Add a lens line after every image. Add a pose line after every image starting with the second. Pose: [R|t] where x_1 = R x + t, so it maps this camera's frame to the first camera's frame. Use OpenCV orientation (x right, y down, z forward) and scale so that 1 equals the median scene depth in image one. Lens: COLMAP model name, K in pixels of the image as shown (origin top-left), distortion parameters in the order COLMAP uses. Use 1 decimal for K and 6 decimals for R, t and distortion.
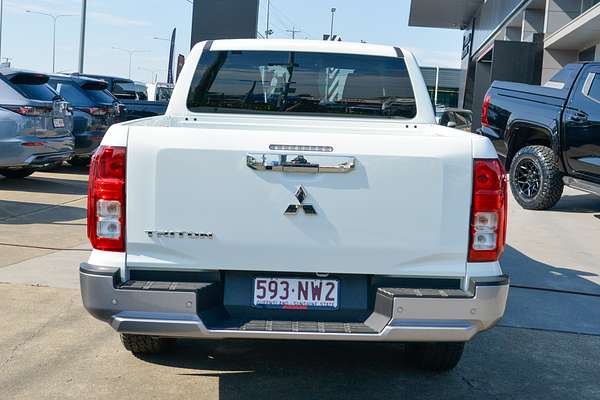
lens RADIAL K [[729.4, 0, 300.0], [0, 729.4, 200.0], [0, 0, 1]] dist [0.019552, 0.022619]
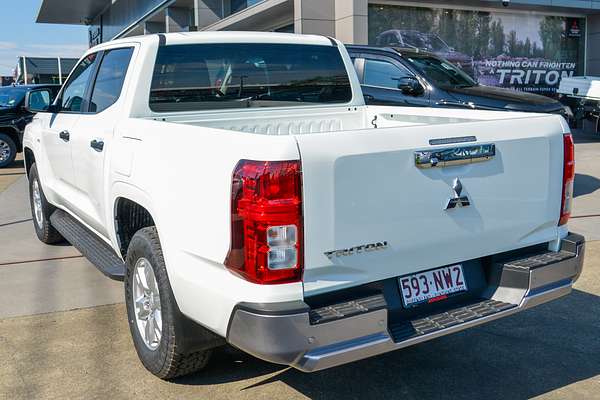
lens RADIAL K [[594.6, 0, 300.0], [0, 594.6, 200.0], [0, 0, 1]] dist [-0.018690, -0.008884]
pose [[0.881679, -0.145632, 0.448814, -0.518584], [0.118339, 0.989026, 0.088447, -0.082404], [-0.456770, -0.024870, 0.889237, 0.358393]]
